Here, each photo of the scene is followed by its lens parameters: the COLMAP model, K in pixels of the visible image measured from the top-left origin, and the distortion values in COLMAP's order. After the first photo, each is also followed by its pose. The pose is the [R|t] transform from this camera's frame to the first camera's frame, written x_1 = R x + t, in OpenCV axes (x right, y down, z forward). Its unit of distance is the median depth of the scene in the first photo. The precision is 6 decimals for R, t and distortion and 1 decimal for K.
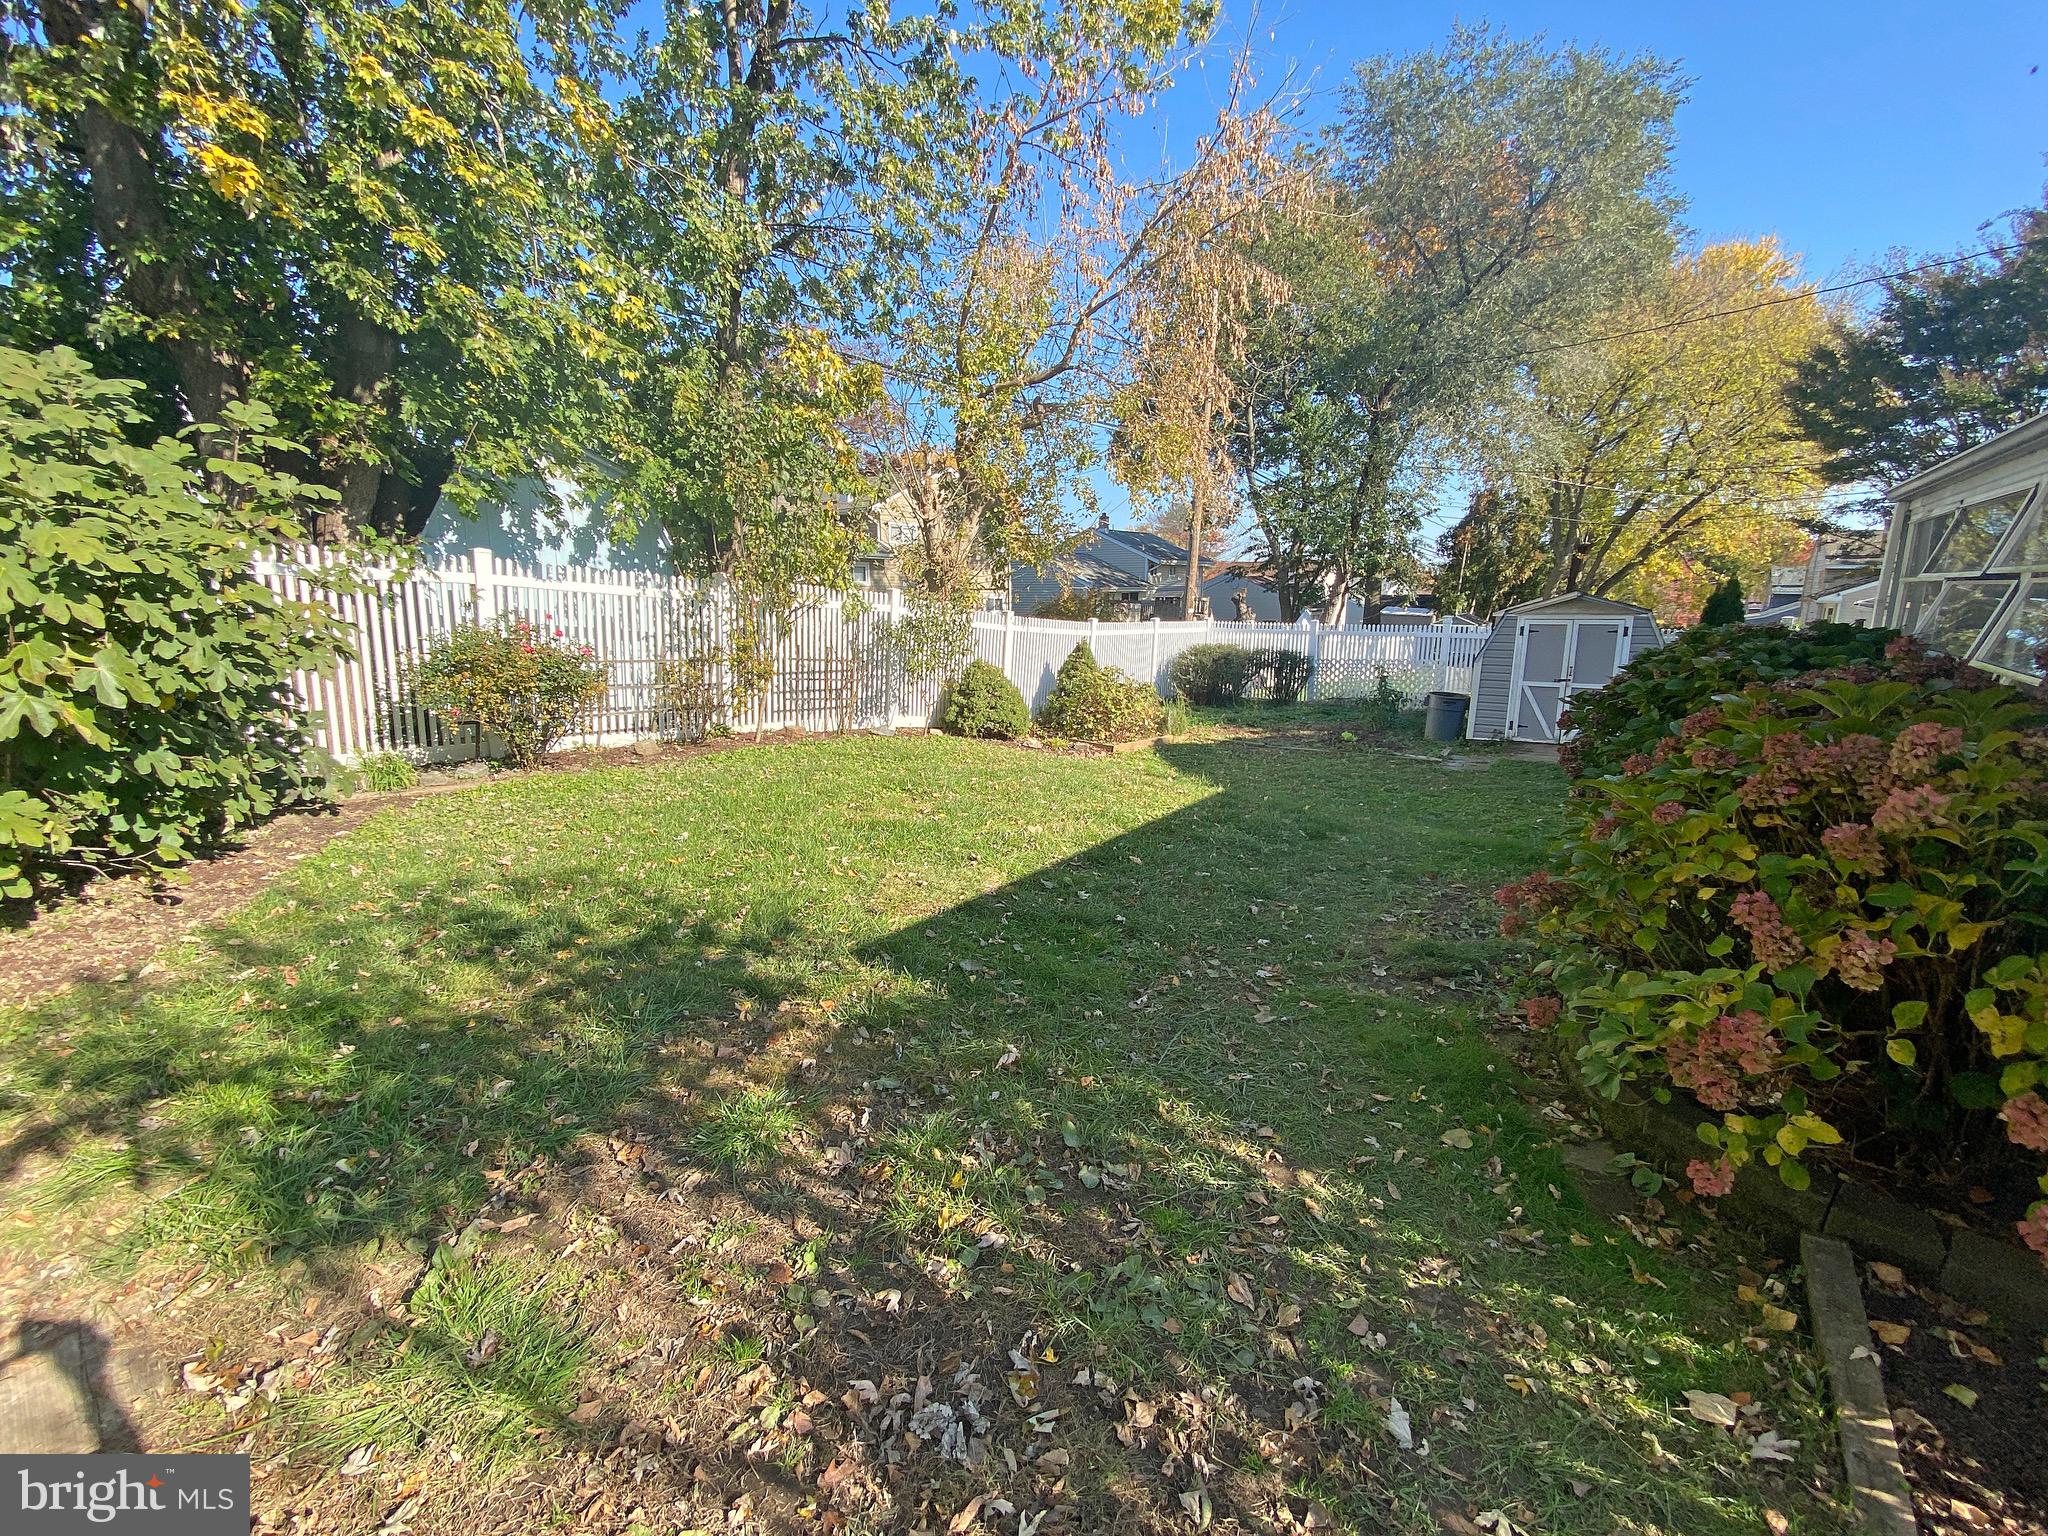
lens RADIAL K [[829.1, 0, 1022.1], [0, 829.1, 779.3], [0, 0, 1]] dist [0.013463, -0.016306]
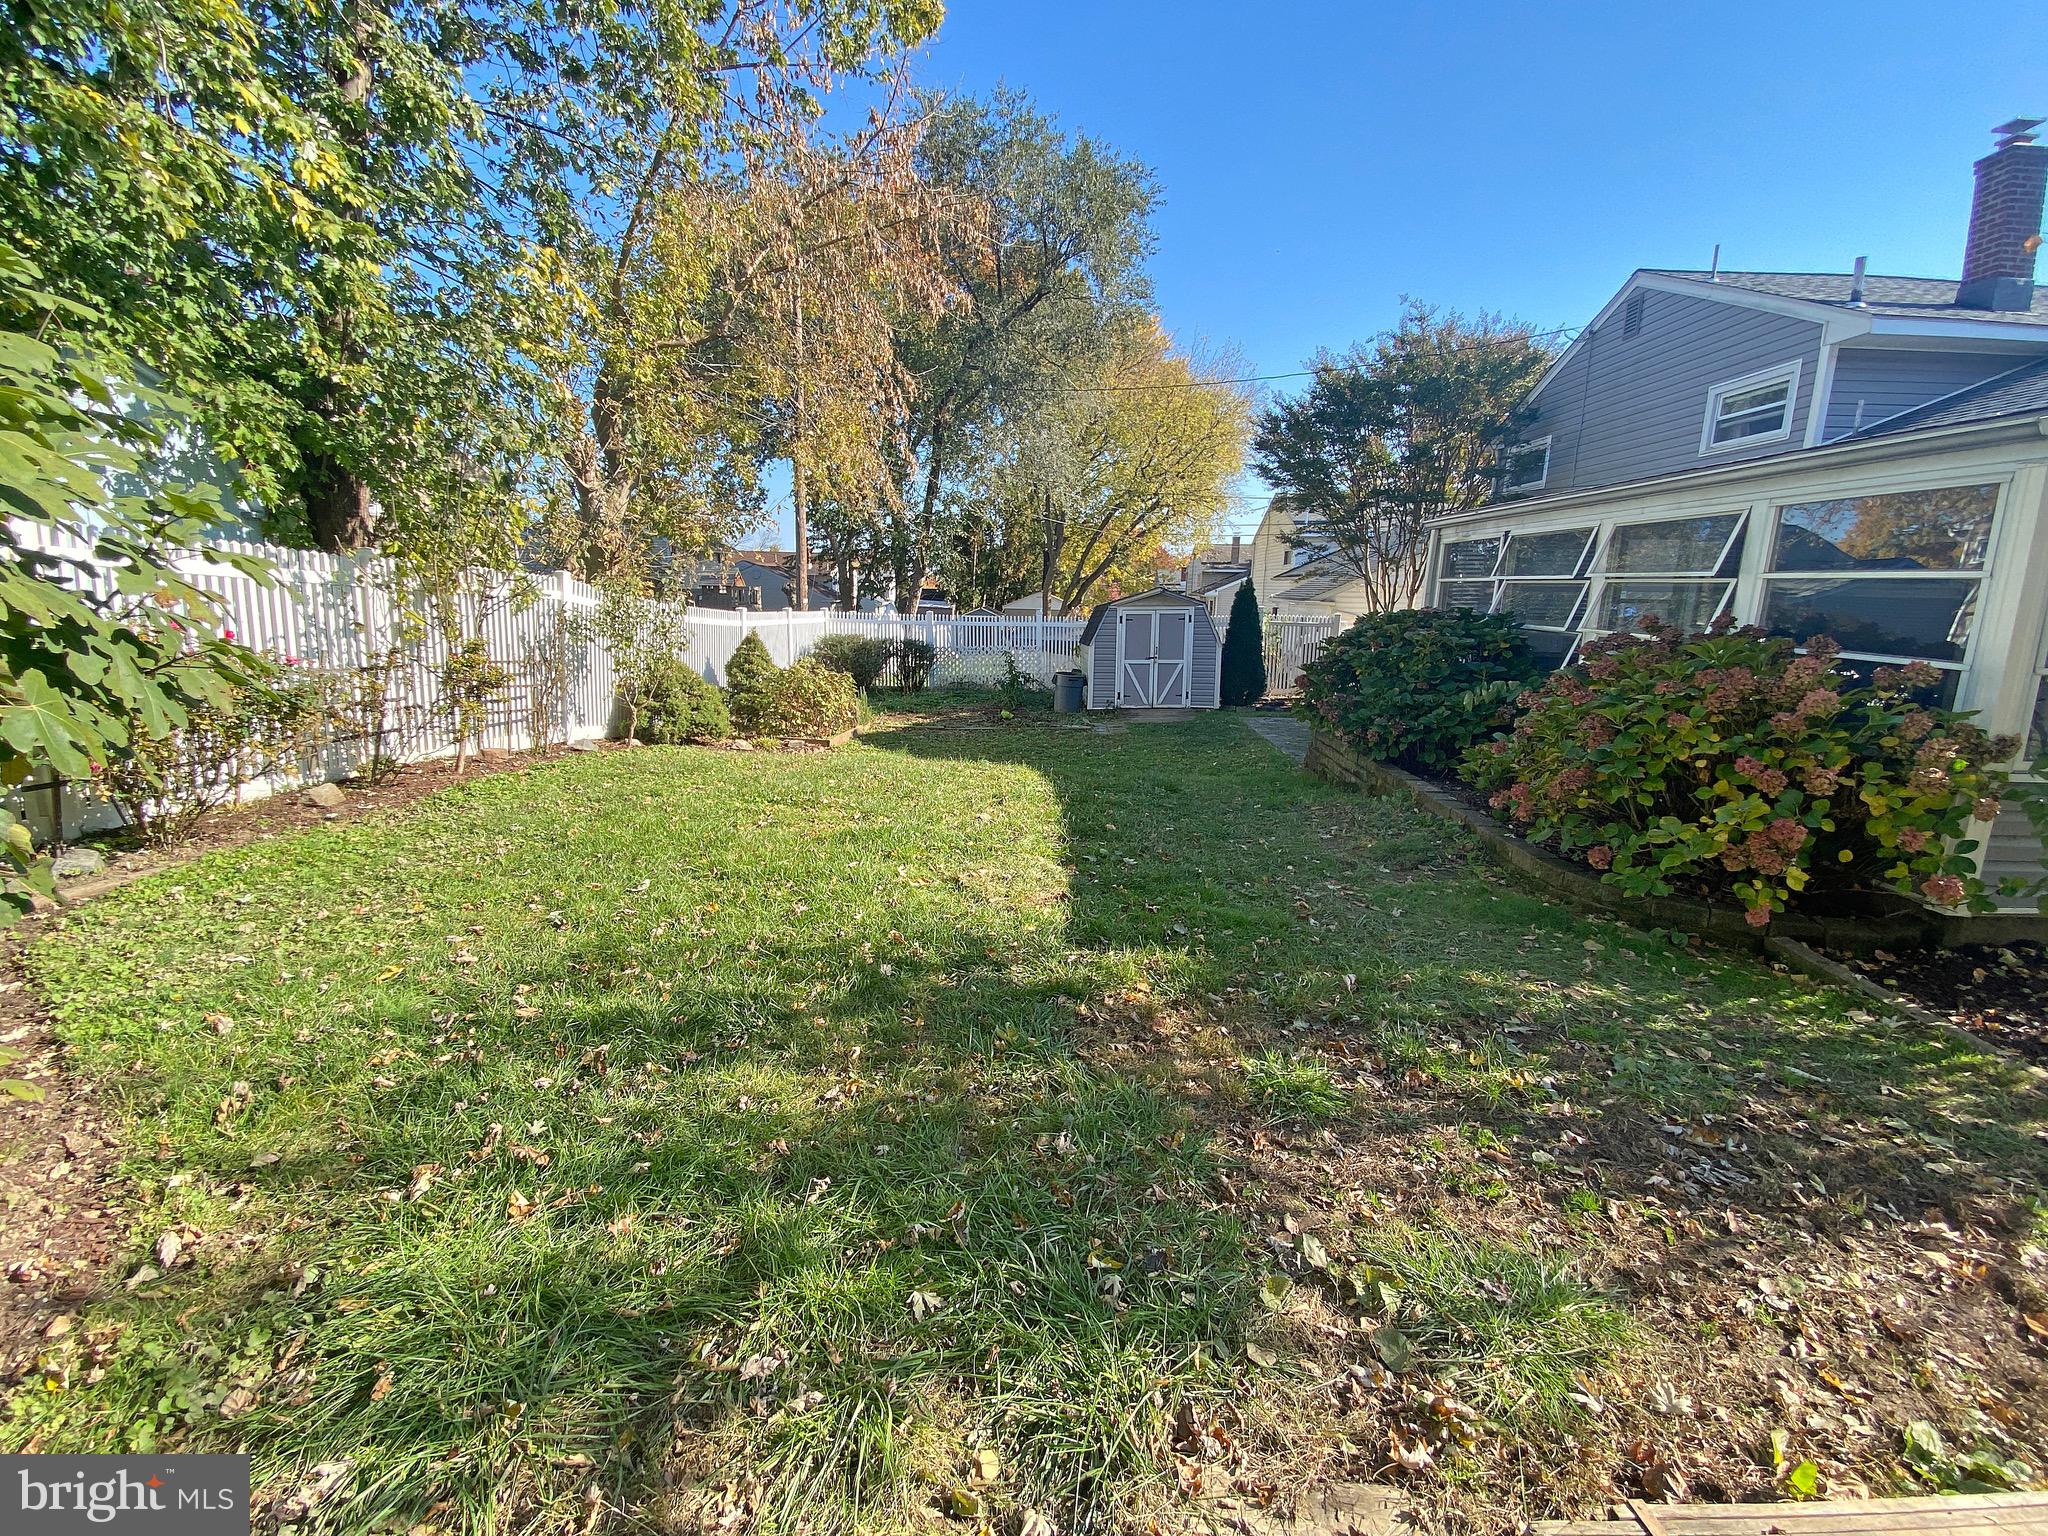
lens RADIAL K [[829.1, 0, 1037.5], [0, 829.1, 775.5], [0, 0, 1]] dist [0.013463, -0.016306]
pose [[0.826655, -0.114359, 0.550966, -0.225991], [0.111048, 0.993030, 0.039501, -0.010471], [-0.551643, 0.028530, 0.833593, 0.056999]]
